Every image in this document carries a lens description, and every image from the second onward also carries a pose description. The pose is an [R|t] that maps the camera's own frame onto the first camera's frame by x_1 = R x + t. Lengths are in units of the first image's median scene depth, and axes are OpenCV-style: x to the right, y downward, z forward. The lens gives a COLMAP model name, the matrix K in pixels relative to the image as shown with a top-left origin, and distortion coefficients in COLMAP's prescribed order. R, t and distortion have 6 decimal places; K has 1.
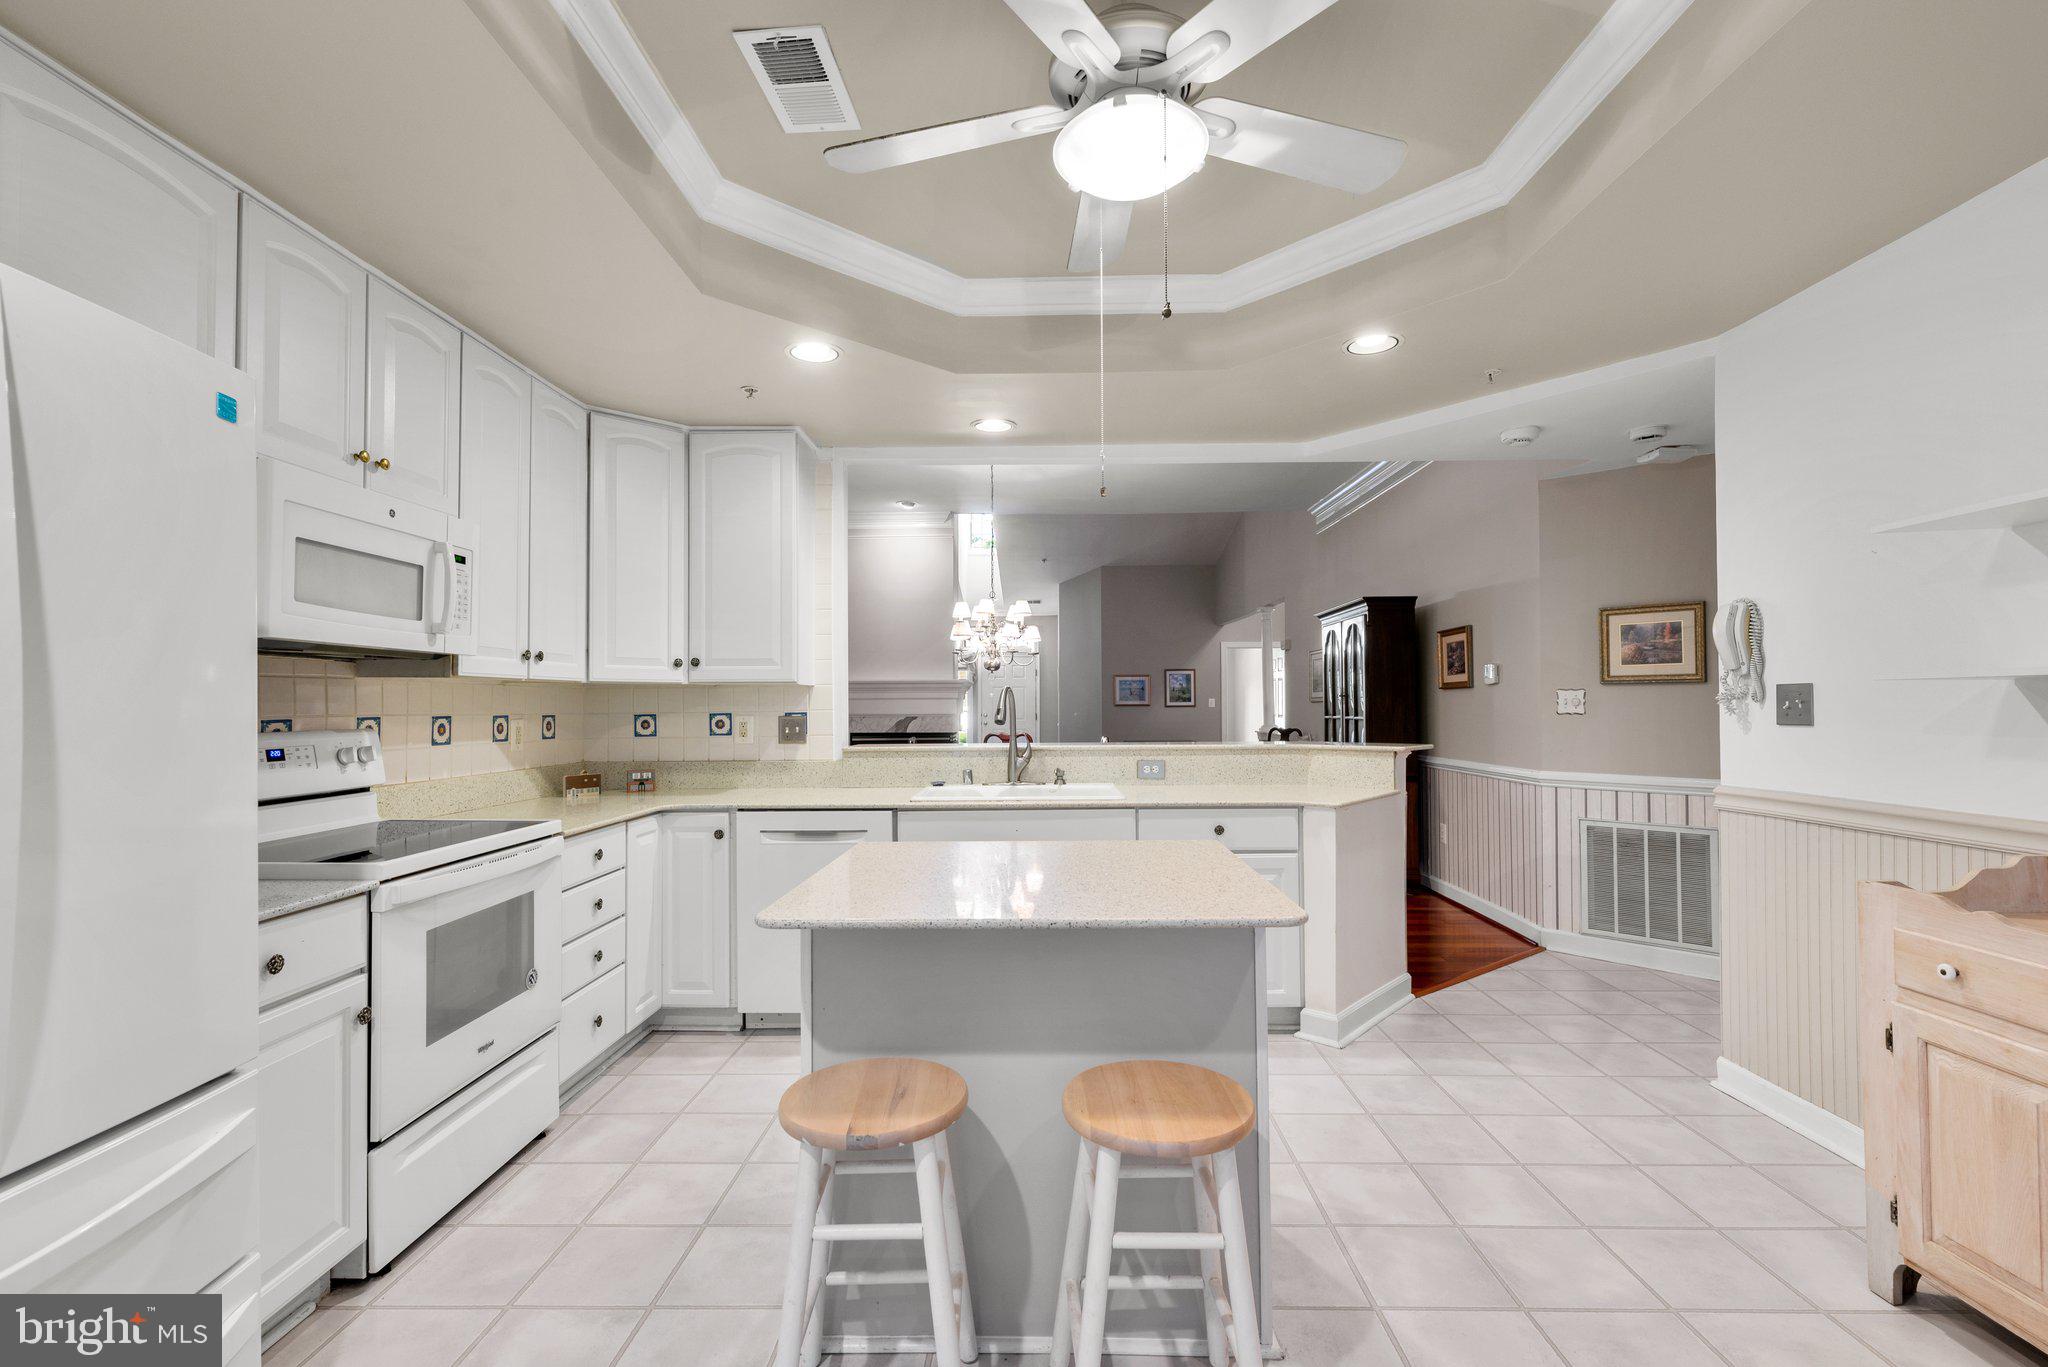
lens RADIAL K [[919.0, 0, 1032.9], [0, 919.0, 685.6], [0, 0, 1]] dist [0.003449, -0.000294]
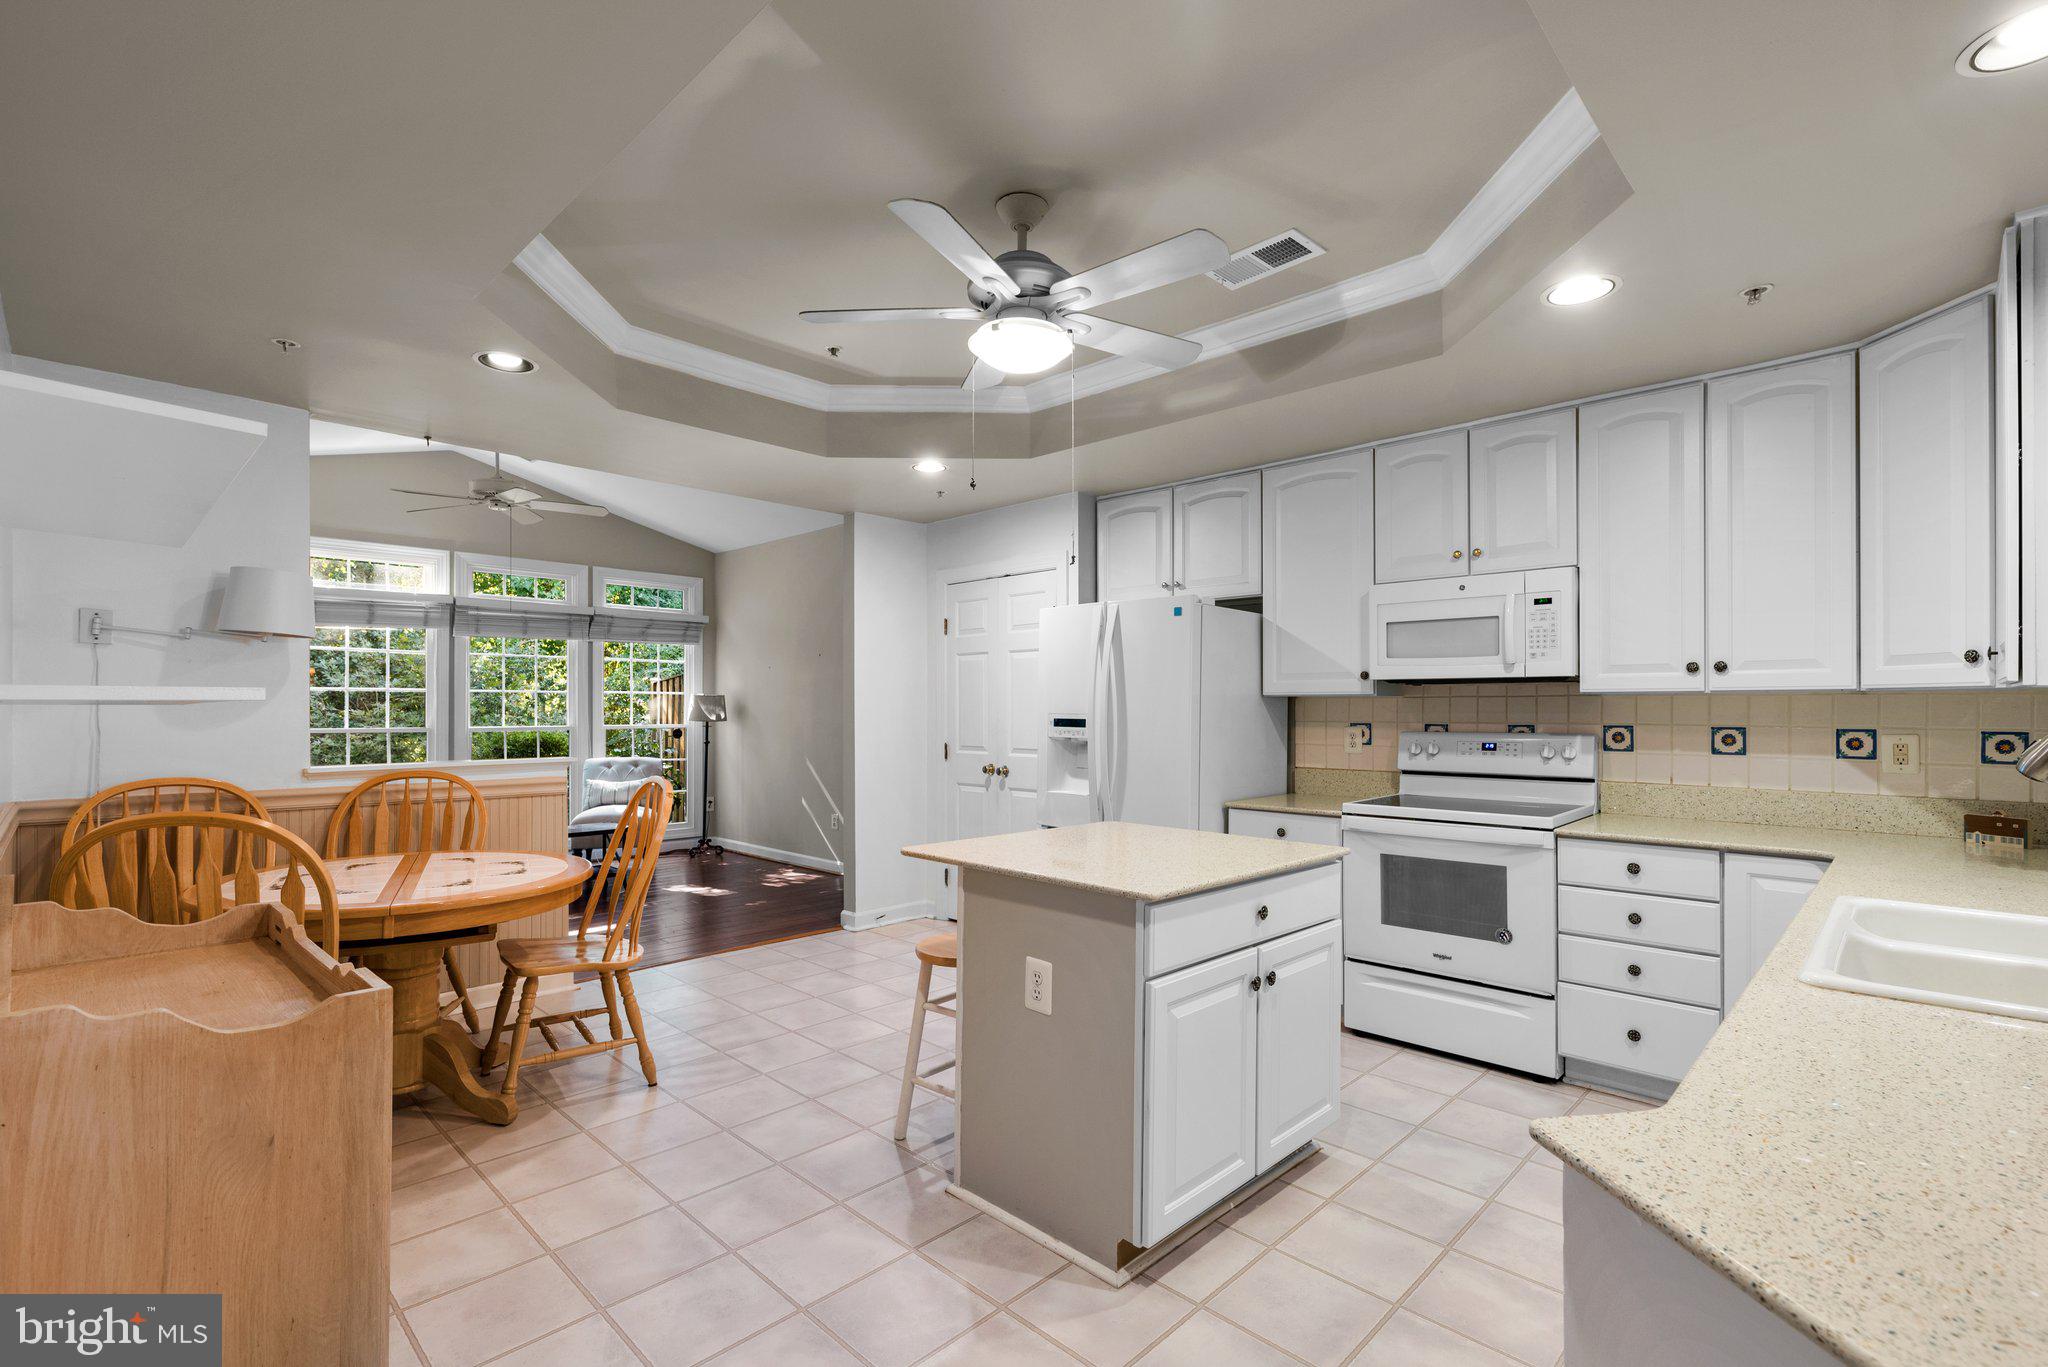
lens RADIAL K [[919.0, 0, 1026.1], [0, 919.0, 703.6], [0, 0, 1]] dist [0.003449, -0.000294]
pose [[-0.686864, 0.002184, -0.726783, 0.577627], [0.018631, 0.999720, -0.014604, 0.006188], [0.726547, -0.023571, -0.686712, 0.992944]]
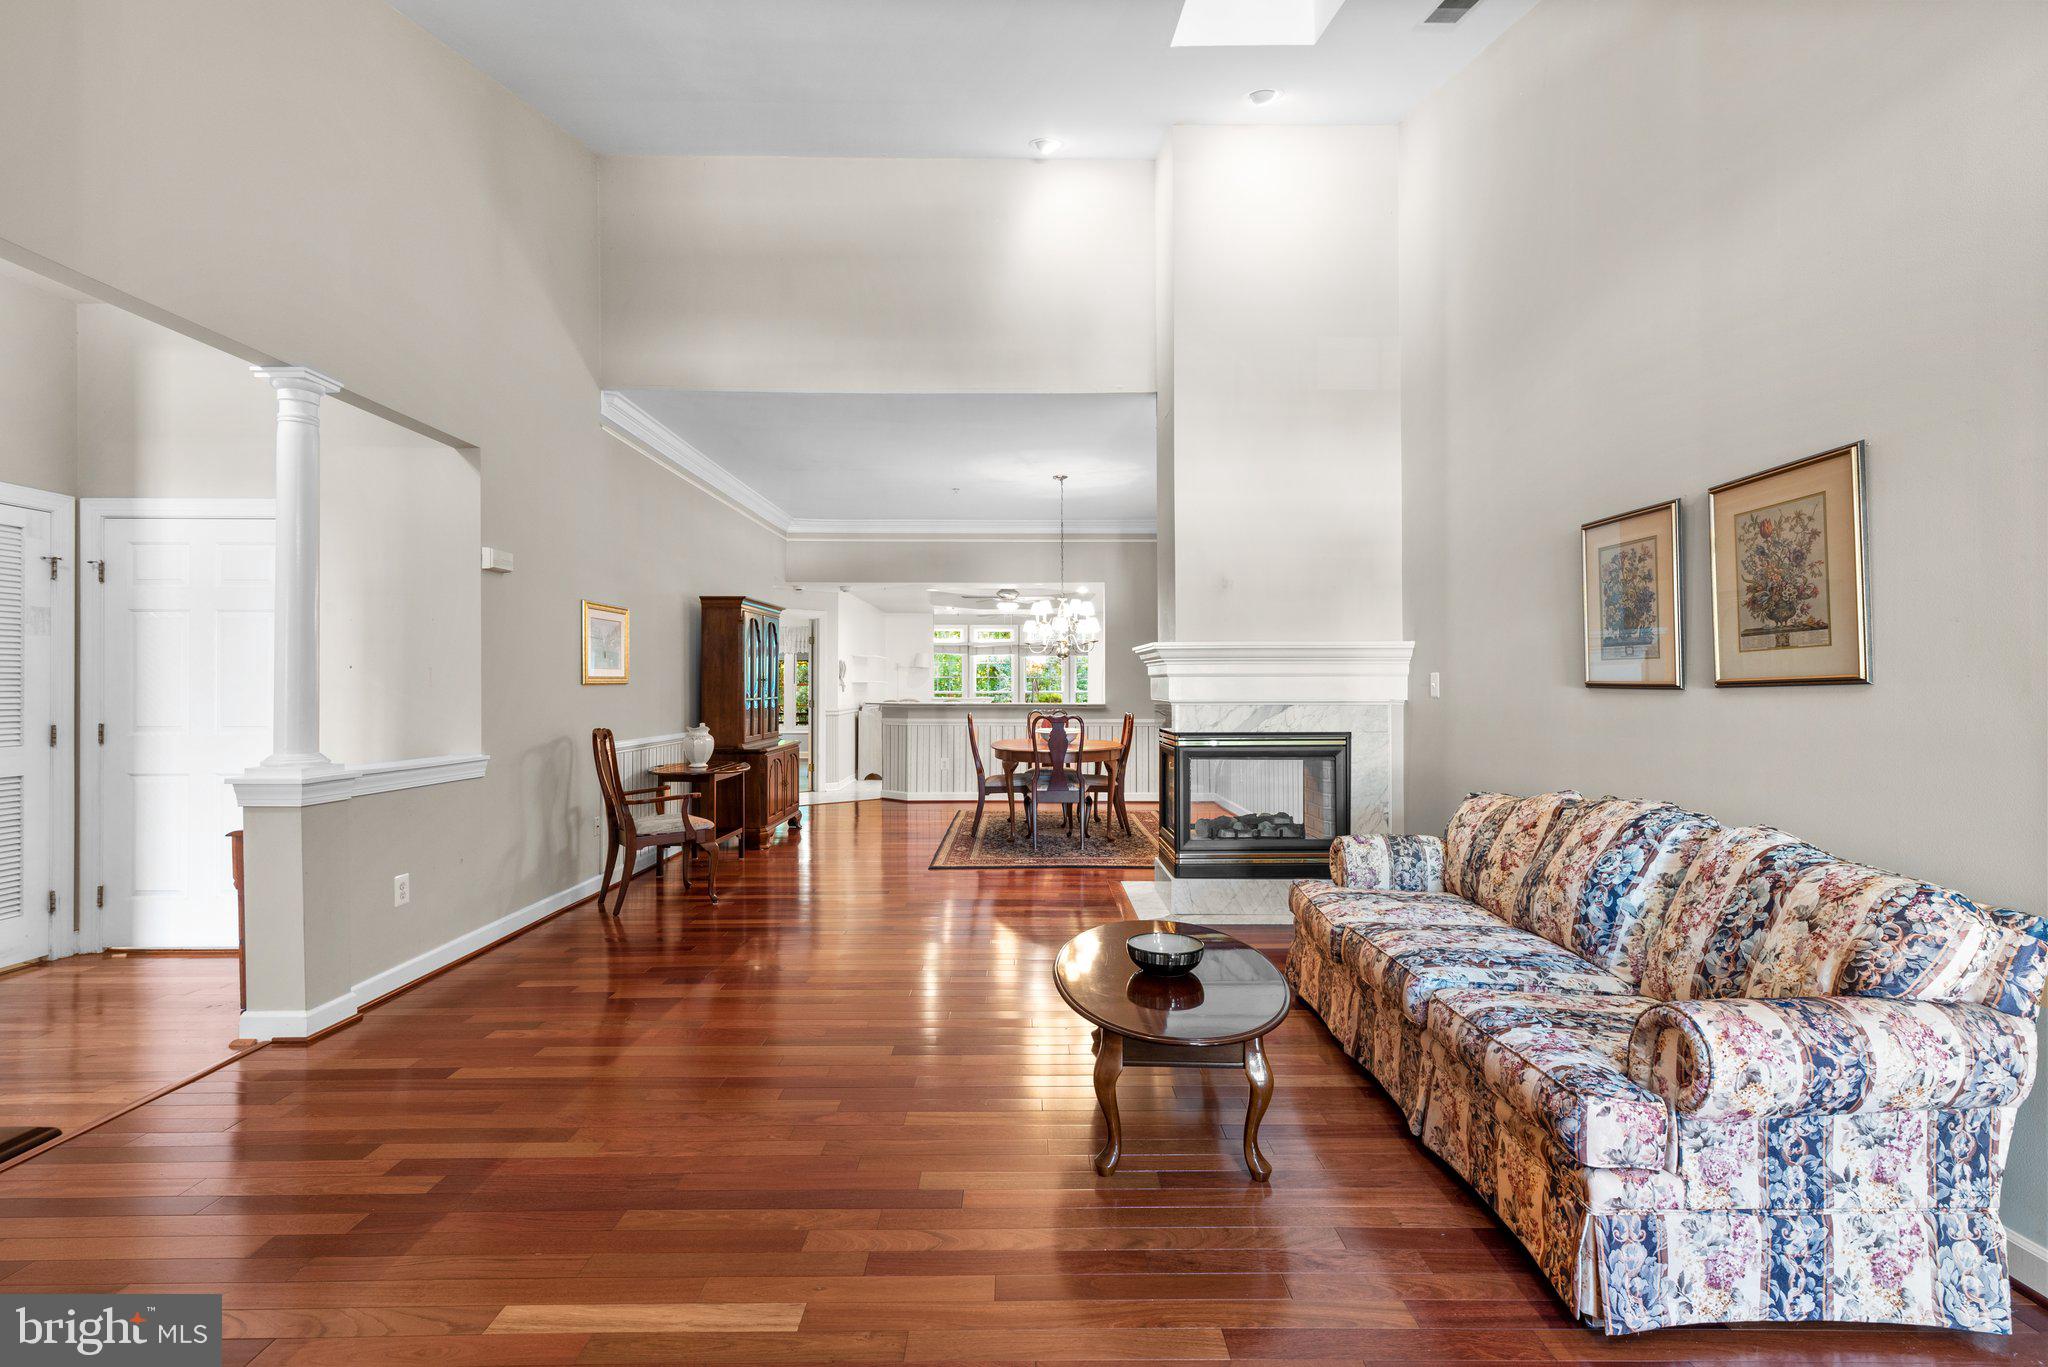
lens RADIAL K [[919.0, 0, 1021.4], [0, 919.0, 674.1], [0, 0, 1]] dist [0.003449, -0.000294]
pose [[-0.999896, 0.008003, -0.012039, 0.047484], [0.008403, 0.999403, -0.033524, 0.078797], [0.011763, -0.033622, -0.999365, 3.861781]]
